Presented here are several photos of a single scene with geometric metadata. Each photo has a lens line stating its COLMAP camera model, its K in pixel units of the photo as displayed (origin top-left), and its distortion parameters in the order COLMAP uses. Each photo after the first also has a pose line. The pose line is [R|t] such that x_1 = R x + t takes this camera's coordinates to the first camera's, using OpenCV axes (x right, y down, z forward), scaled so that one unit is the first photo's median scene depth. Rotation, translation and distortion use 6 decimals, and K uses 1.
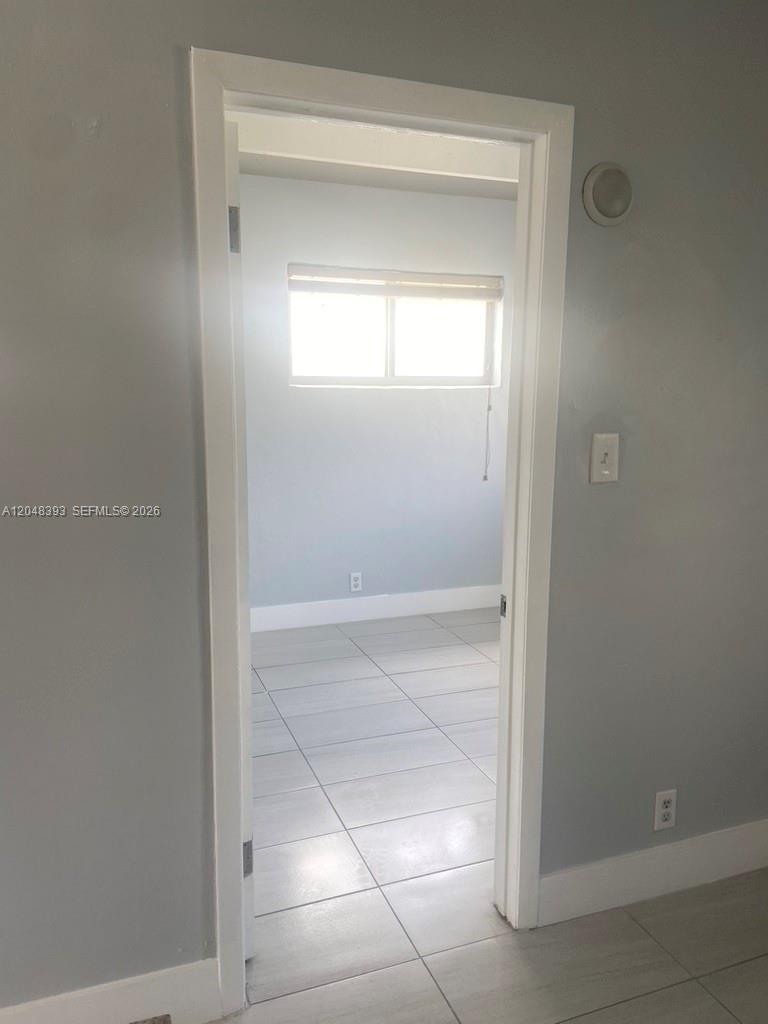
lens RADIAL K [[771.9, 0, 384.0], [0, 771.9, 512.0], [0, 0, 1]] dist [0.125456, -0.158123]
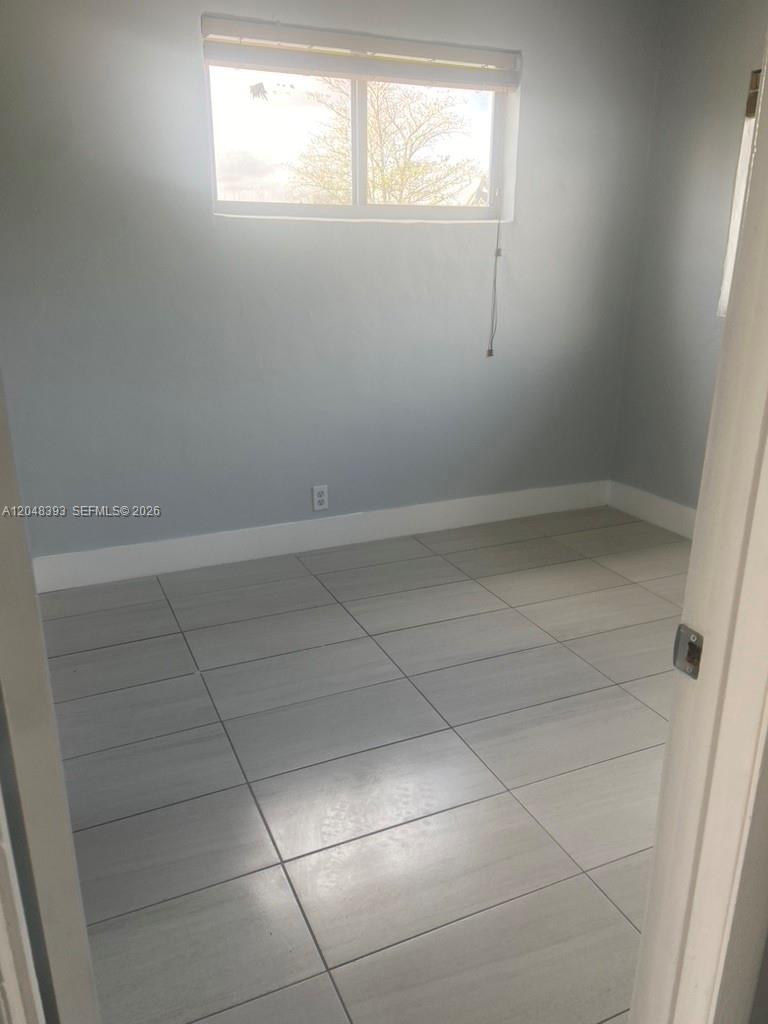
lens RADIAL K [[832.0, 0, 385.7], [0, 832.0, 572.7], [0, 0, 1]] dist [-0.007171, -0.008075]
pose [[0.998728, -0.024656, 0.043989, -0.010523], [0.014943, 0.977842, 0.208812, -0.005901], [-0.048163, -0.207889, 0.976966, 0.193584]]
